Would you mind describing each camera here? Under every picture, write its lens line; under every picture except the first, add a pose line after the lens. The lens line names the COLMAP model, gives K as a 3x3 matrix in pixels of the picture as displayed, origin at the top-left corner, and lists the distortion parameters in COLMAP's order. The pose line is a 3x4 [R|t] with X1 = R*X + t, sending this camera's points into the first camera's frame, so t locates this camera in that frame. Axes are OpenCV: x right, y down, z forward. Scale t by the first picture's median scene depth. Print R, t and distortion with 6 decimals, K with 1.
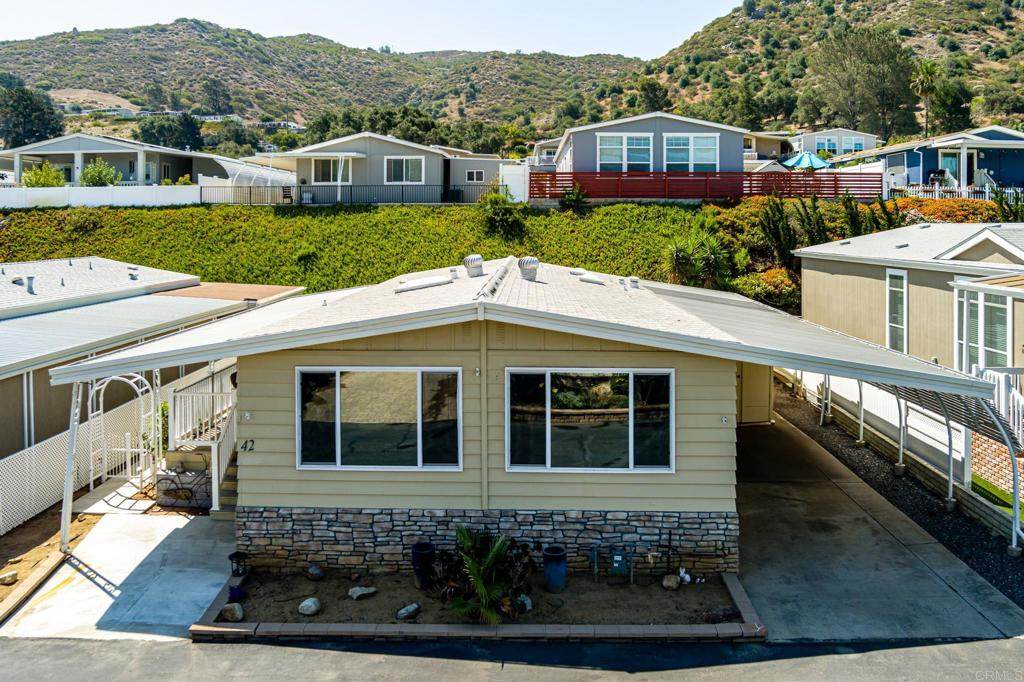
lens RADIAL K [[877.1, 0, 511.7], [0, 877.1, 299.0], [0, 0, 1]] dist [-0.091889, 0.051587]
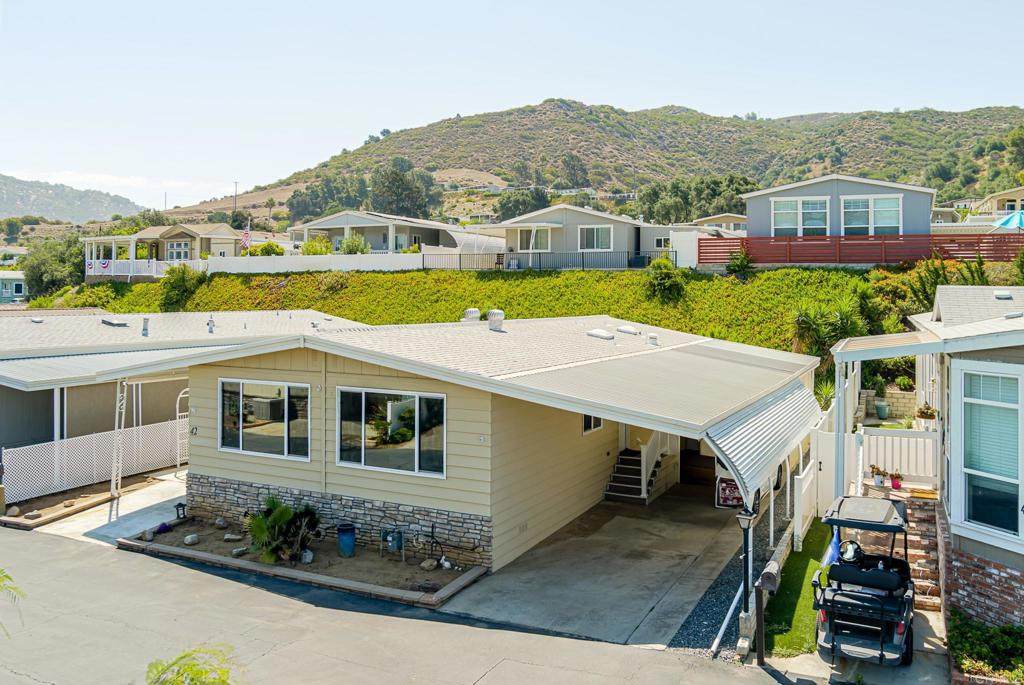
lens RADIAL K [[880.9, 0, 512.6], [0, 880.9, 381.6], [0, 0, 1]] dist [-0.069879, 0.004360]
pose [[0.902663, 0.050850, -0.427334, 0.268069], [-0.045062, 0.998704, 0.023655, 0.009416], [0.427983, -0.002095, 0.903784, -0.029061]]
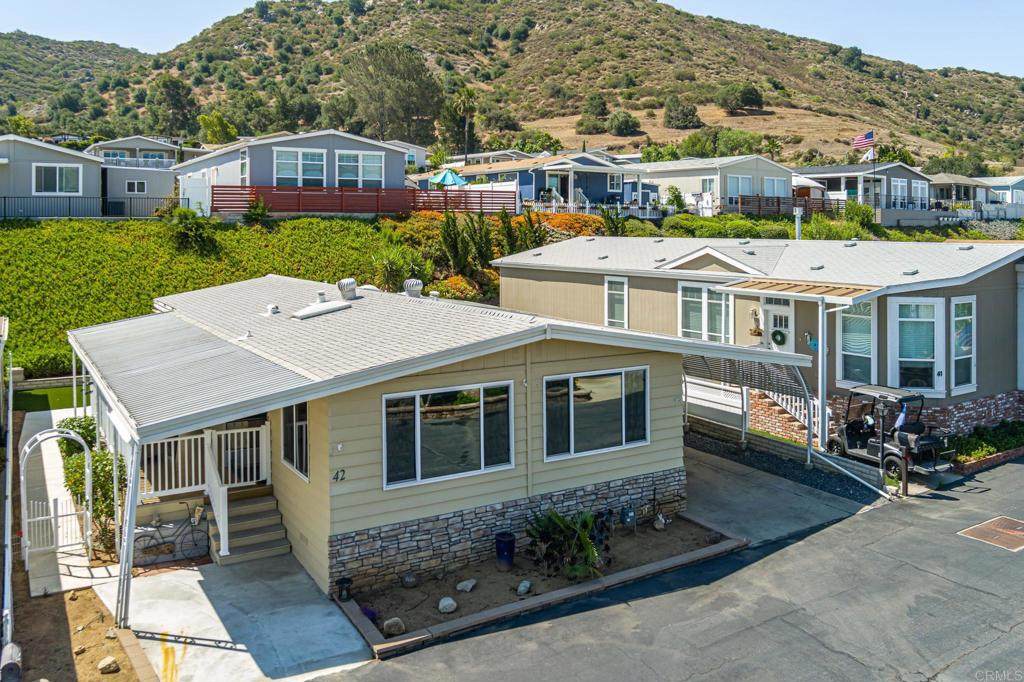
lens RADIAL K [[888.6, 0, 511.6], [0, 888.6, 314.9], [0, 0, 1]] dist [-0.076492, 0.020569]
pose [[0.825697, -0.056680, 0.561260, -0.257612], [0.046451, 0.998392, 0.032488, -0.017174], [-0.562199, -0.000754, 0.827002, 0.003858]]
